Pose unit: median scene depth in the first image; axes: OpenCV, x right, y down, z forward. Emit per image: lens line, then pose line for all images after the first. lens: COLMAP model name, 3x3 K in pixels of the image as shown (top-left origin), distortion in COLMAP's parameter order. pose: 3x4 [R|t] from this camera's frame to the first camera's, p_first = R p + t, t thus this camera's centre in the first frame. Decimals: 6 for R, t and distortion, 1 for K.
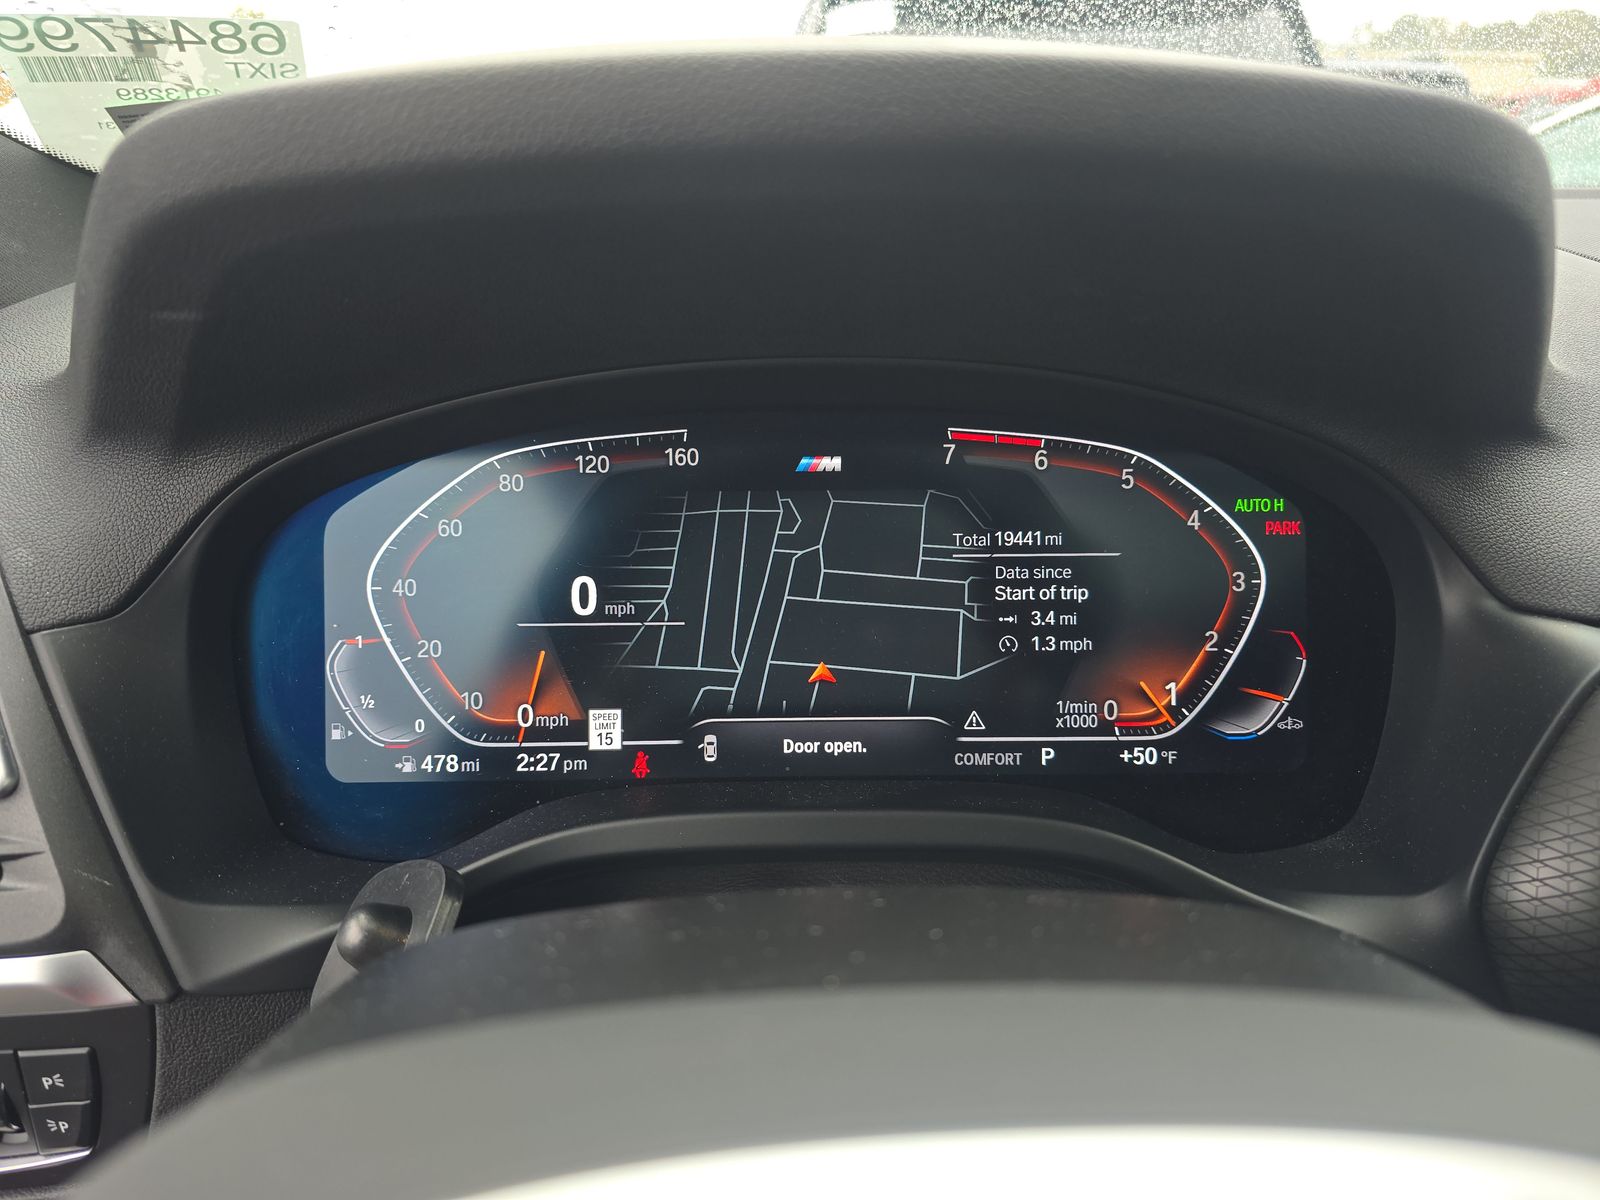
lens RADIAL K [[1189.0, 0, 800.0], [0, 1189.0, 600.0], [0, 0, 1]] dist [0.031110, -0.001436]
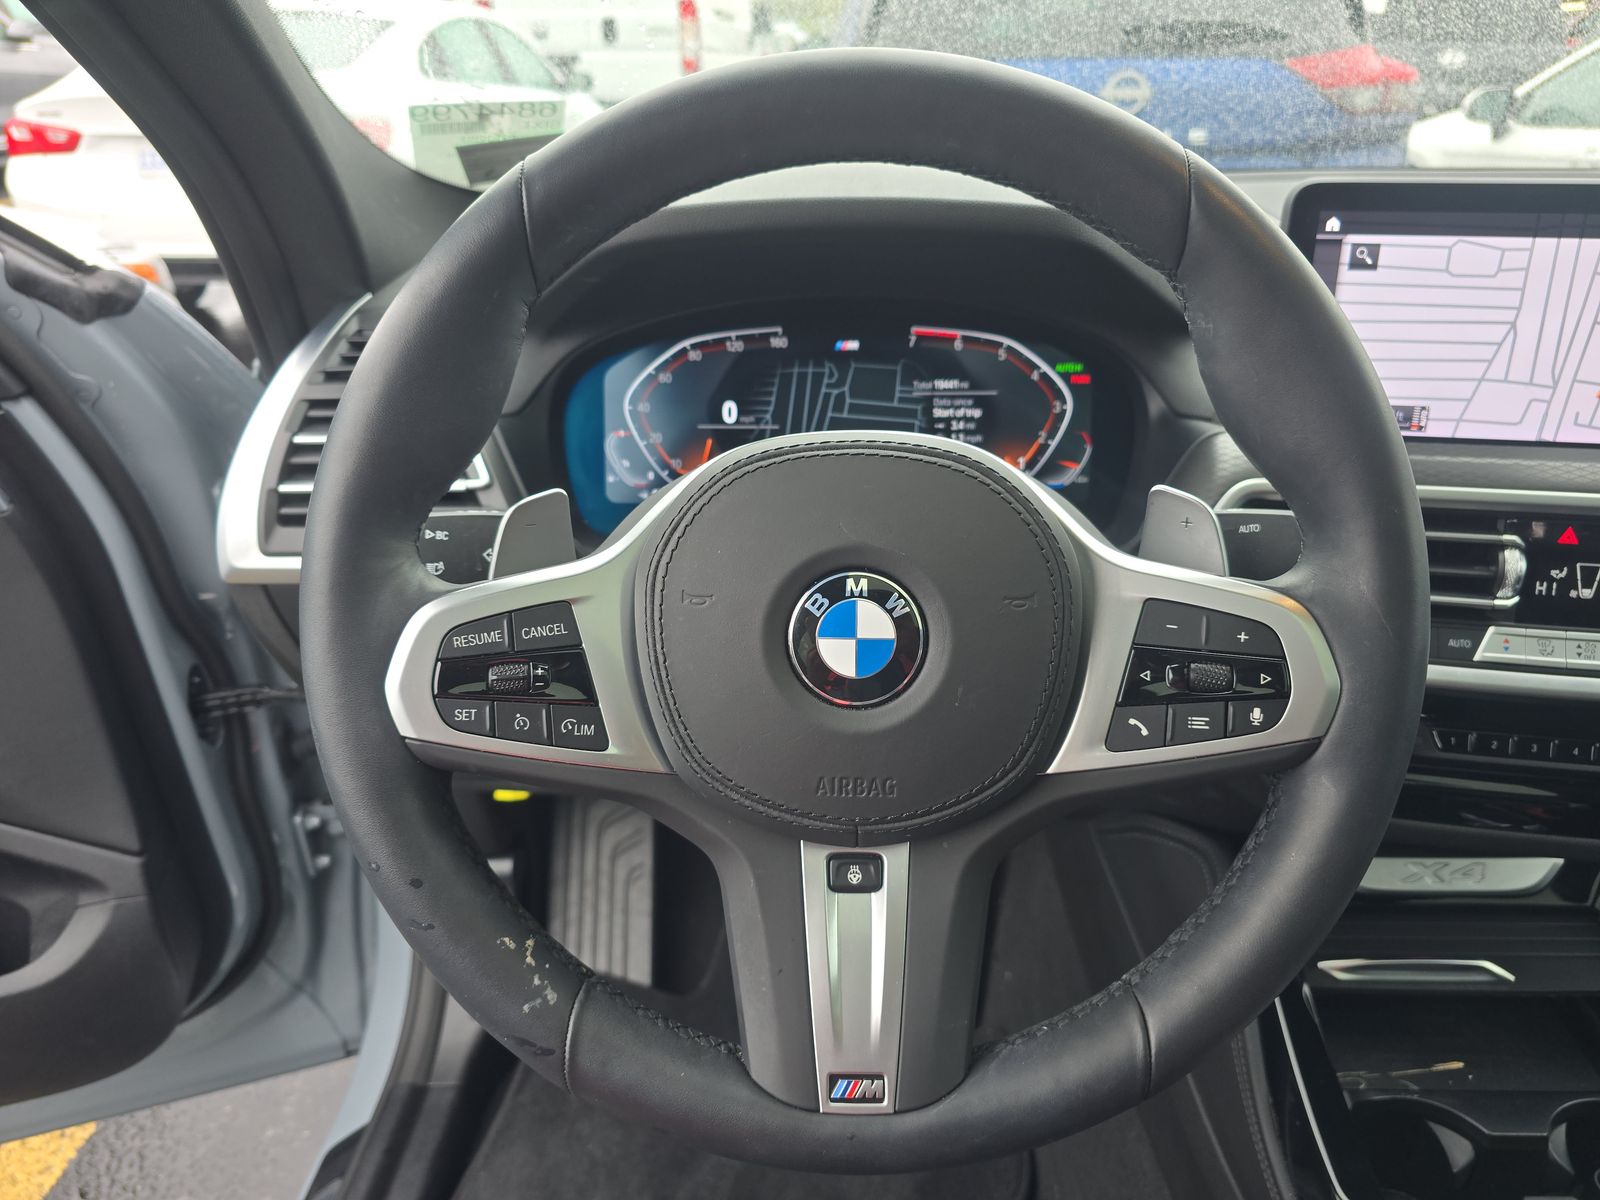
lens RADIAL K [[1155.1, 0, 800.0], [0, 1155.1, 600.0], [0, 0, 1]] dist [0.068751, -0.081172]
pose [[0.998993, 0.011906, -0.043257, 0.027153], [-0.008321, 0.996587, 0.082133, 0.150578], [0.044087, -0.081690, 0.995682, -0.975849]]
